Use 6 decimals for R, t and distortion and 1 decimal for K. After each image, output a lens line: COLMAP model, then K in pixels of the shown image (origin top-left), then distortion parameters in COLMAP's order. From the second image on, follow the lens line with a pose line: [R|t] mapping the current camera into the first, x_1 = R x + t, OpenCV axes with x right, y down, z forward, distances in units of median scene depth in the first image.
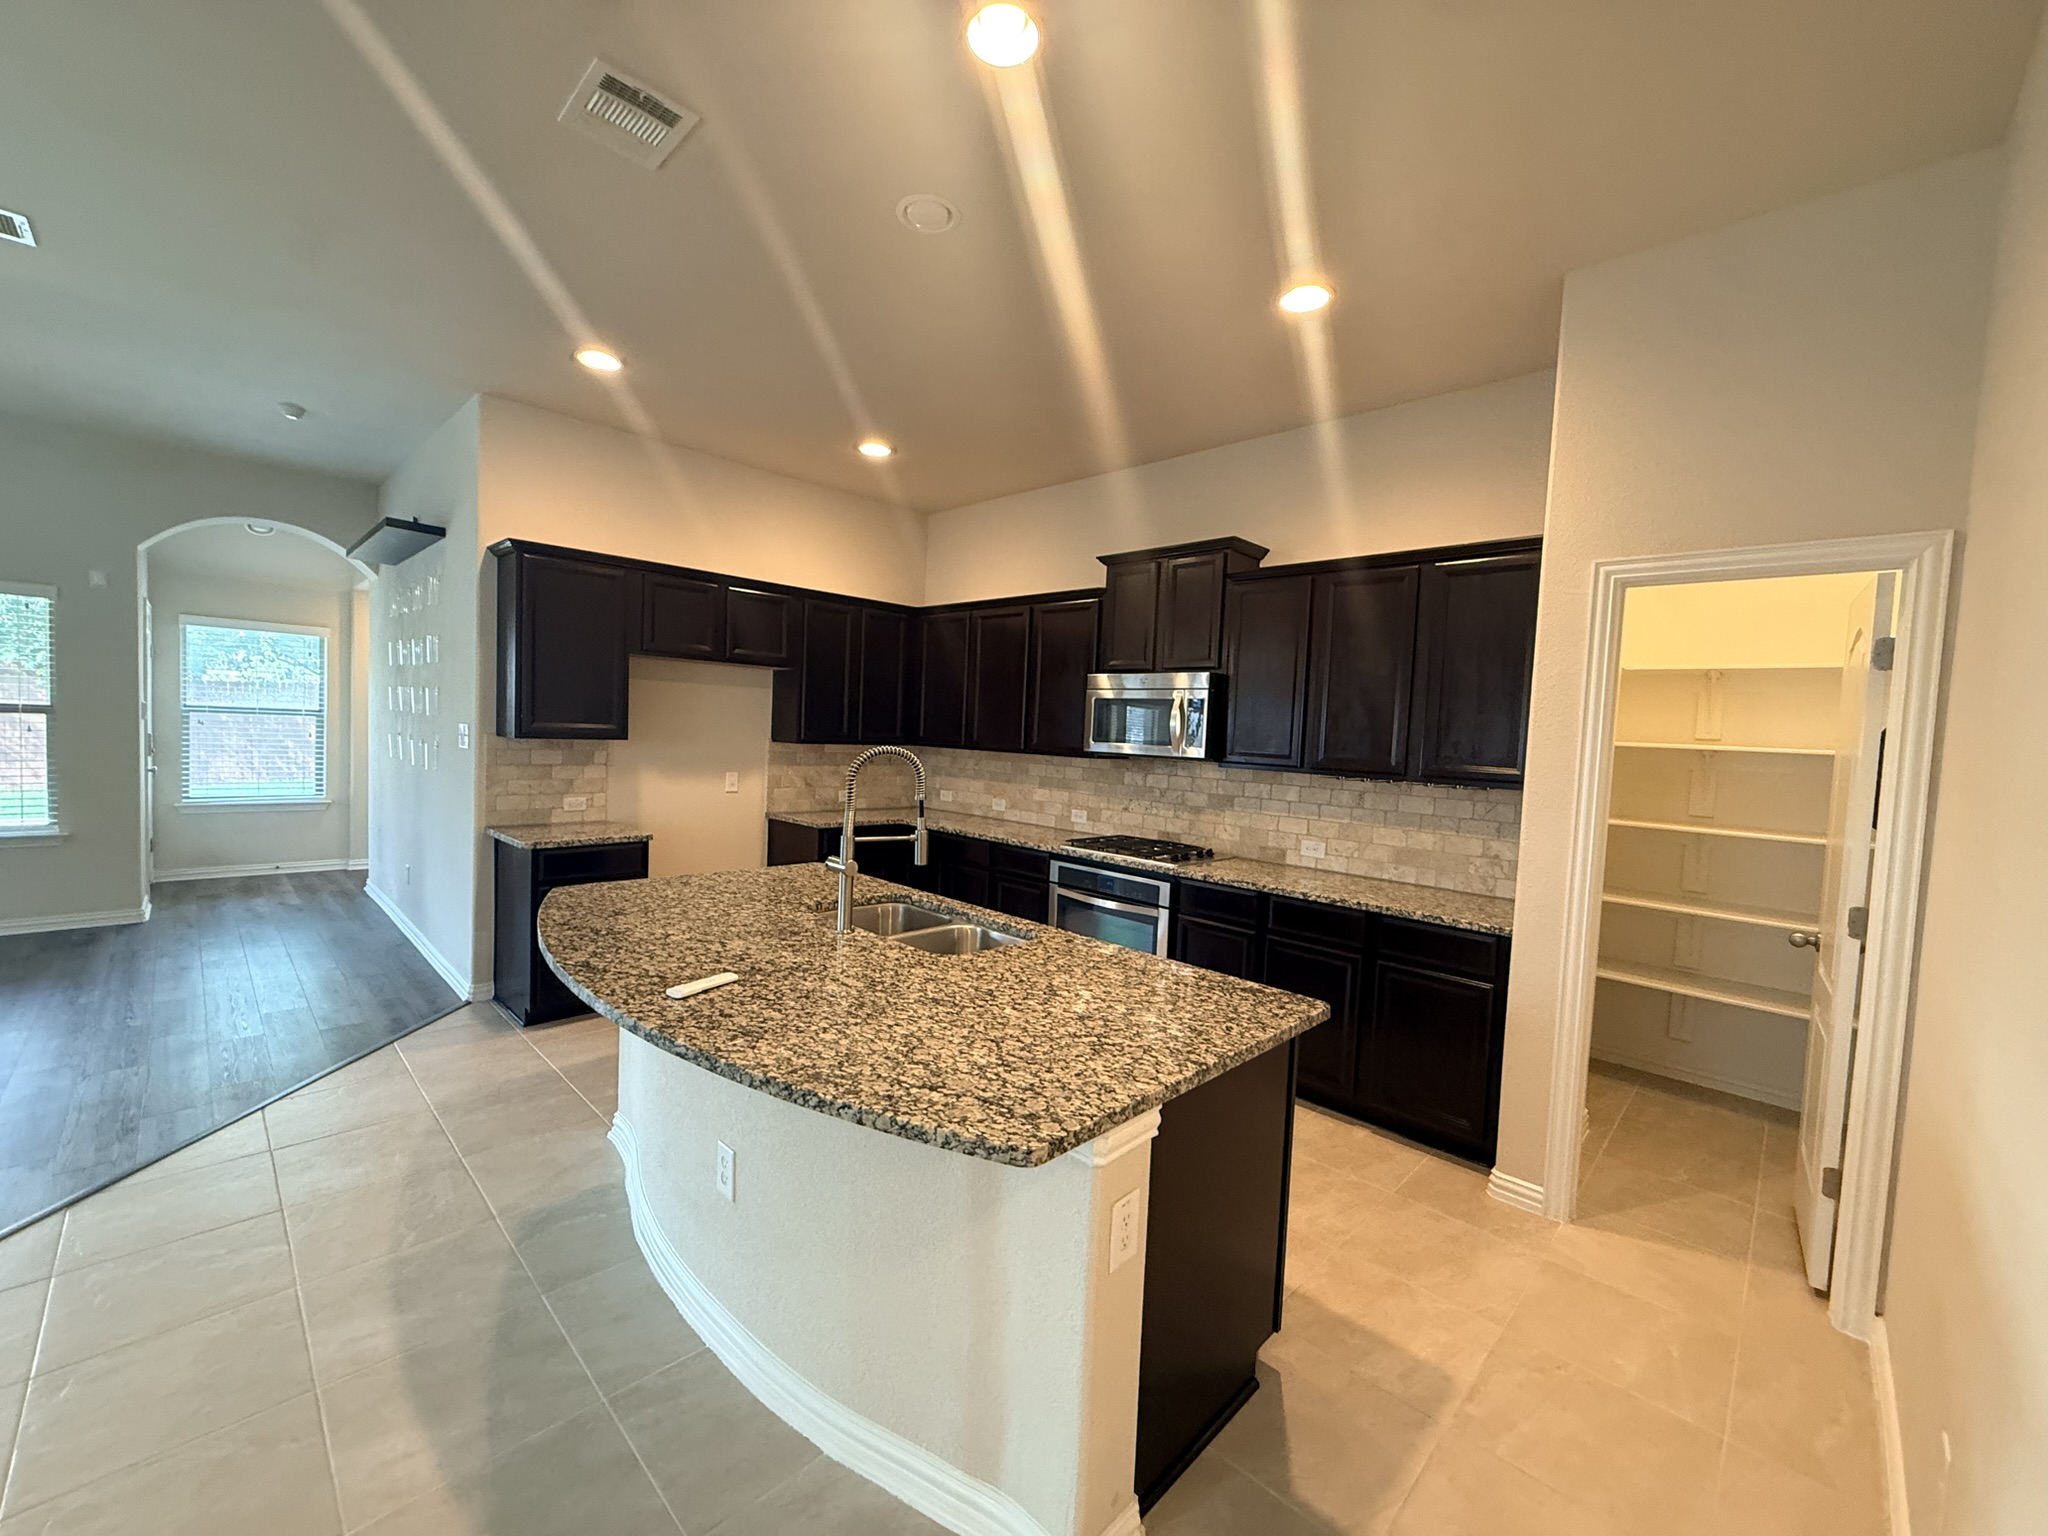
lens RADIAL K [[817.8, 0, 1019.8], [0, 817.8, 769.5], [0, 0, 1]] dist [-0.000448, -0.000070]
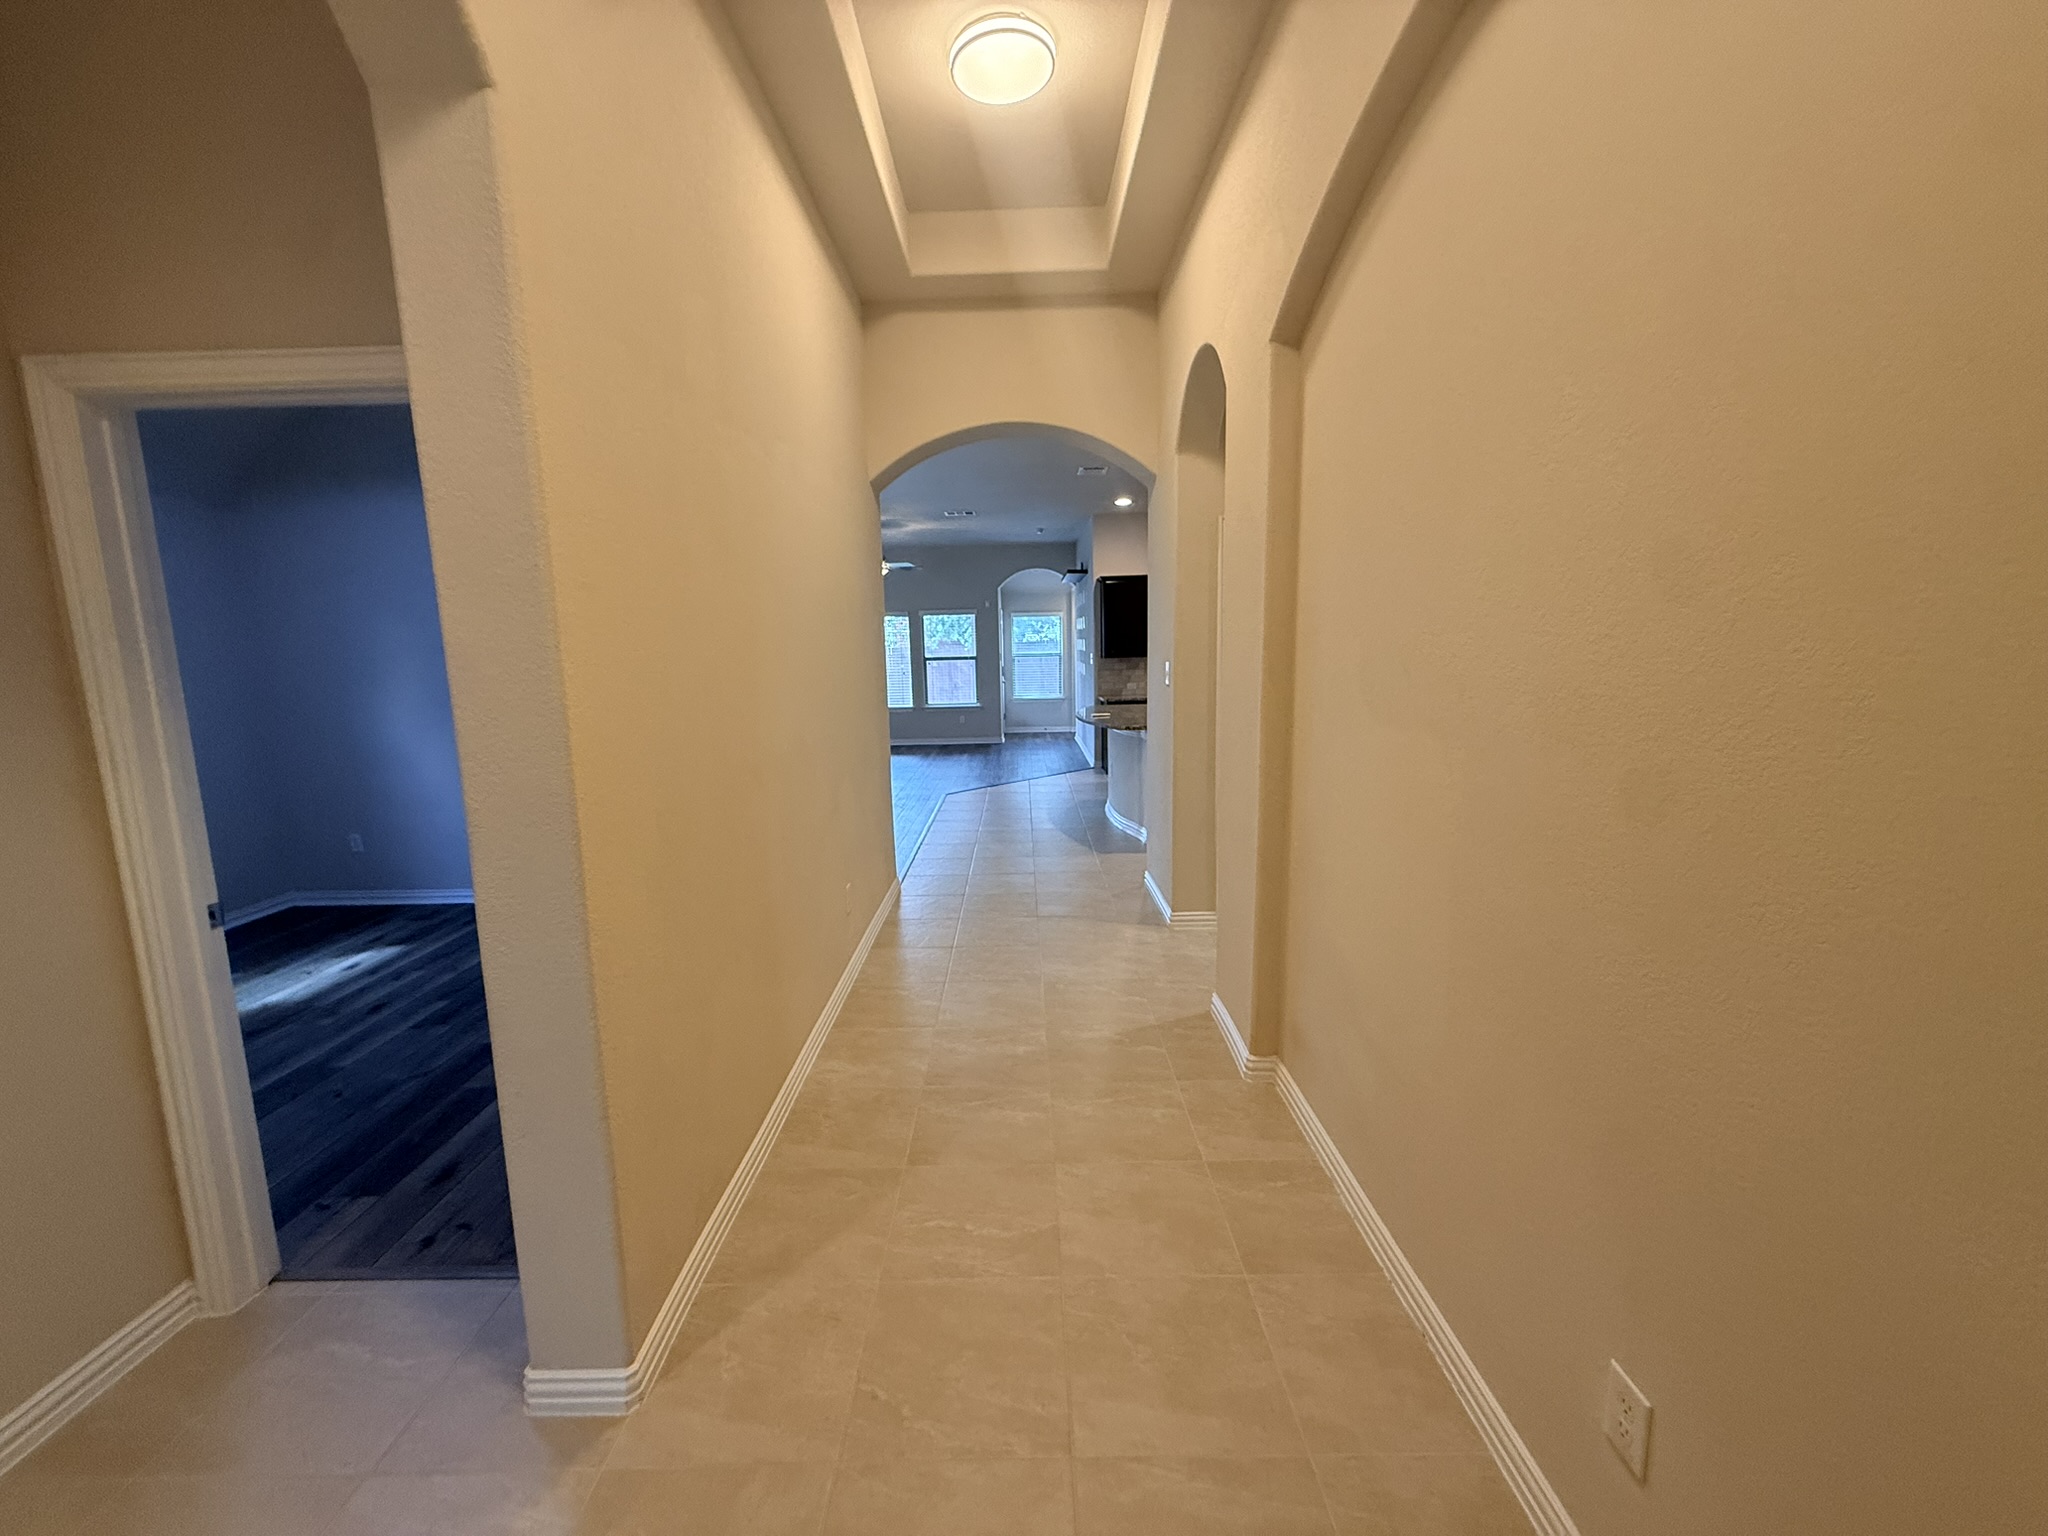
lens RADIAL K [[817.8, 0, 1029.3], [0, 817.8, 764.9], [0, 0, 1]] dist [-0.000448, -0.000070]
pose [[0.705300, 0.040349, -0.707760, 0.947317], [0.016677, 0.997158, 0.073466, 0.094243], [0.708713, -0.063619, 0.702623, -0.878334]]
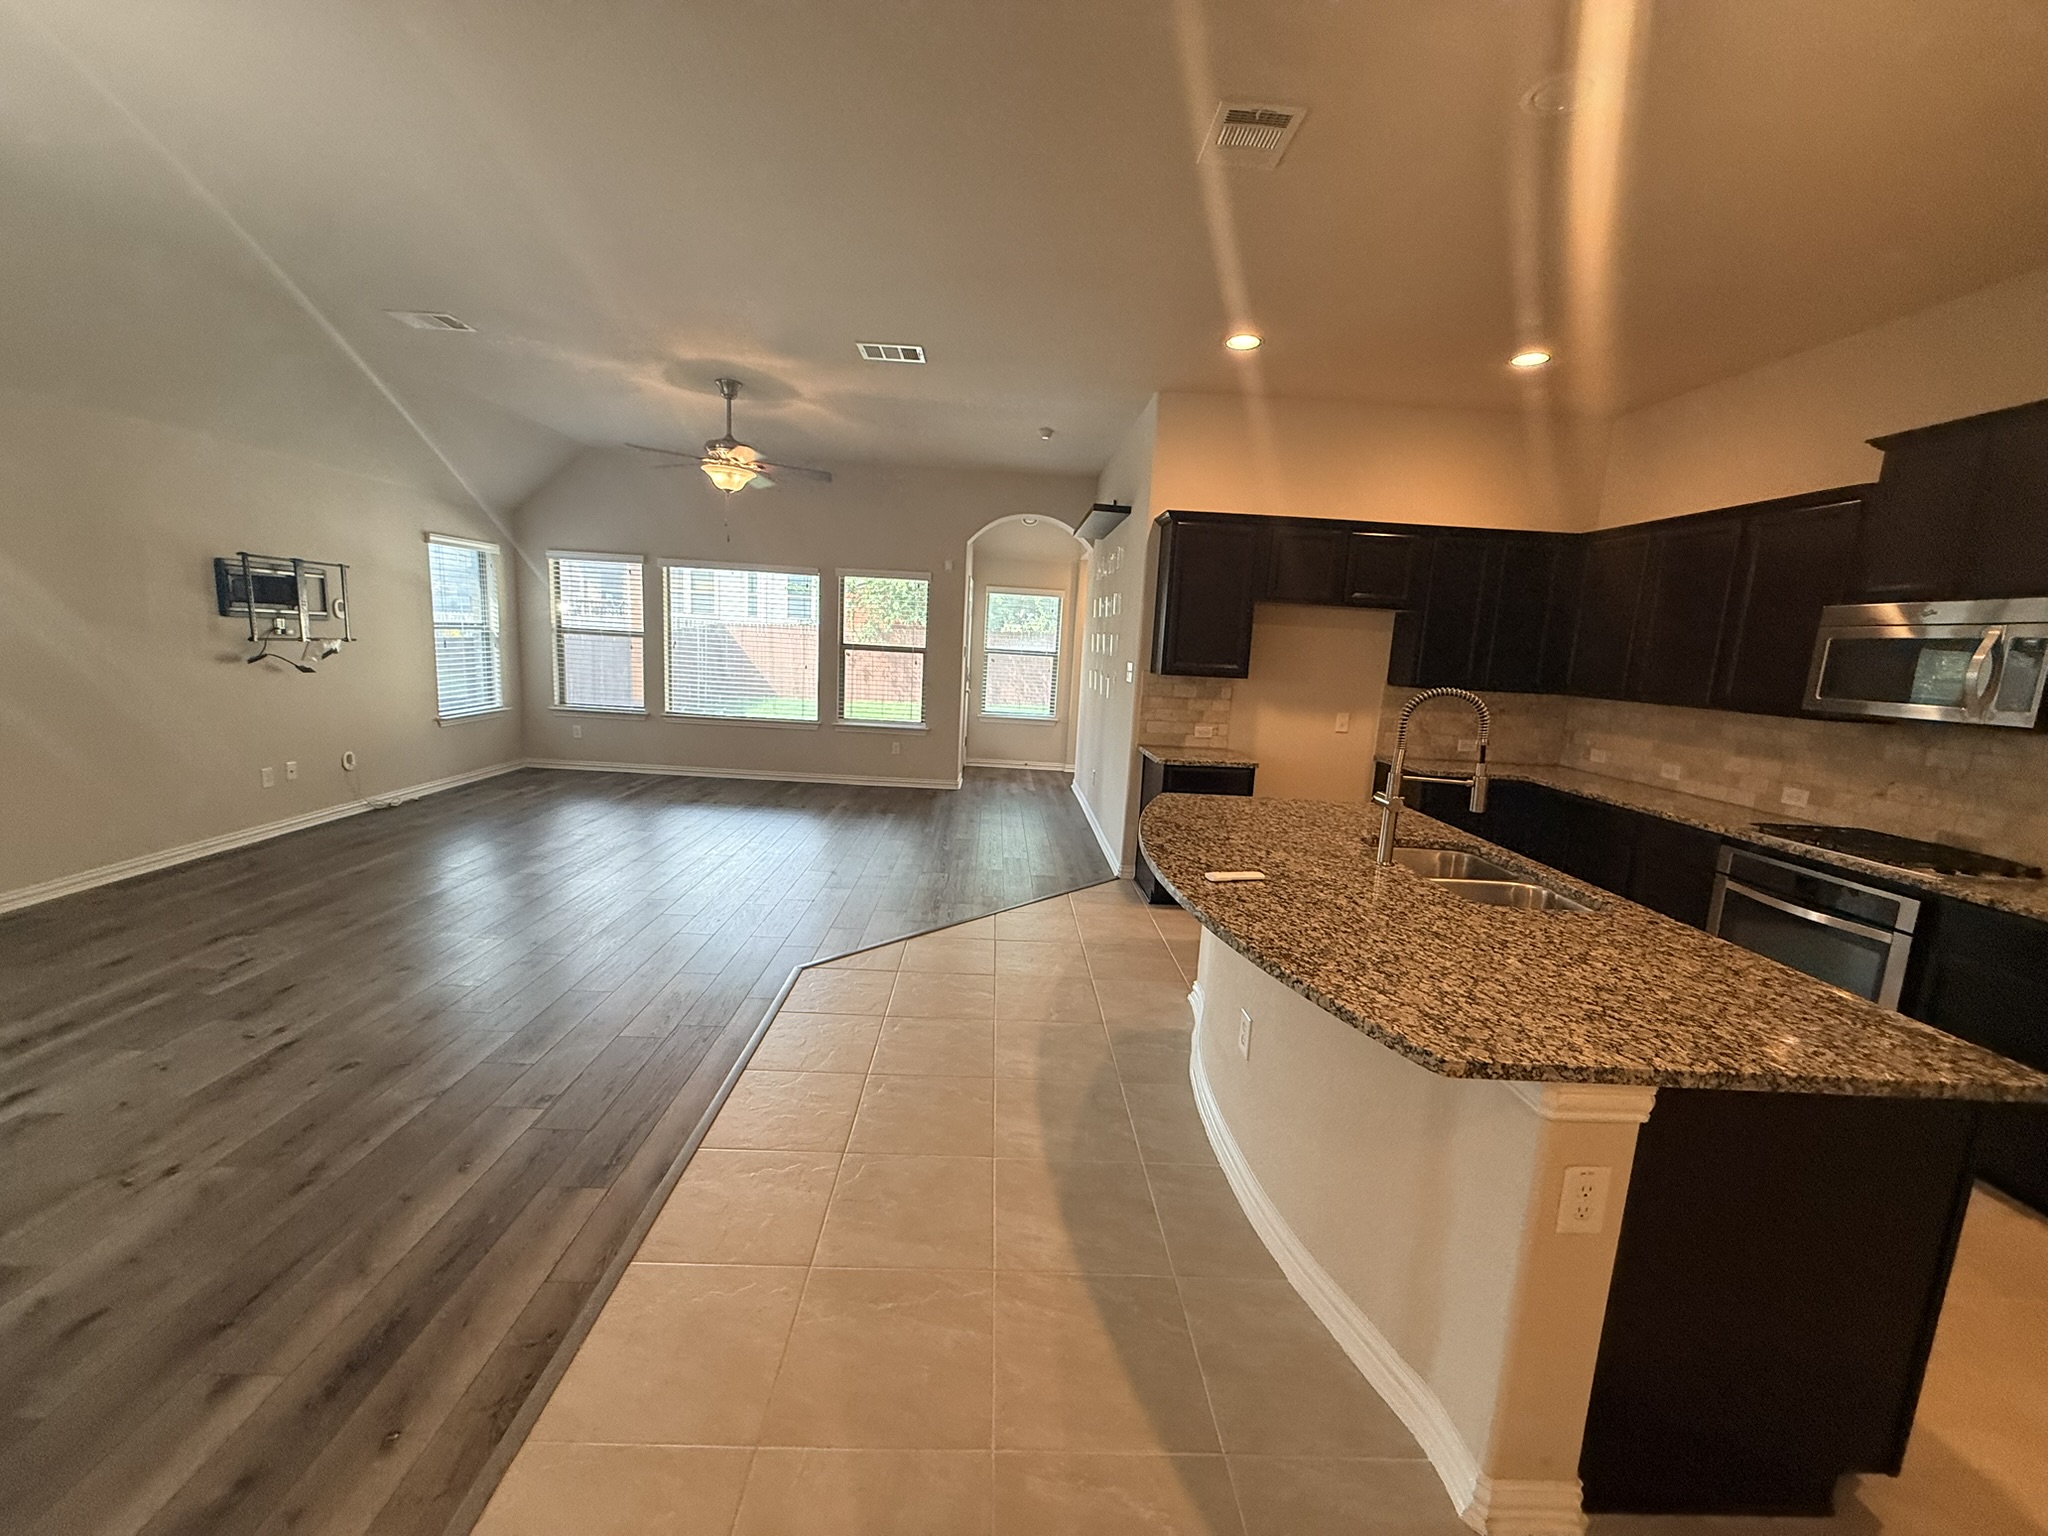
lens RADIAL K [[817.8, 0, 1016.4], [0, 817.8, 769.5], [0, 0, 1]] dist [-0.000448, -0.000070]
pose [[0.717081, 0.102358, -0.689433, 0.091947], [-0.056092, 0.994424, 0.089298, 0.006252], [0.694729, -0.025362, 0.718824, -0.045526]]
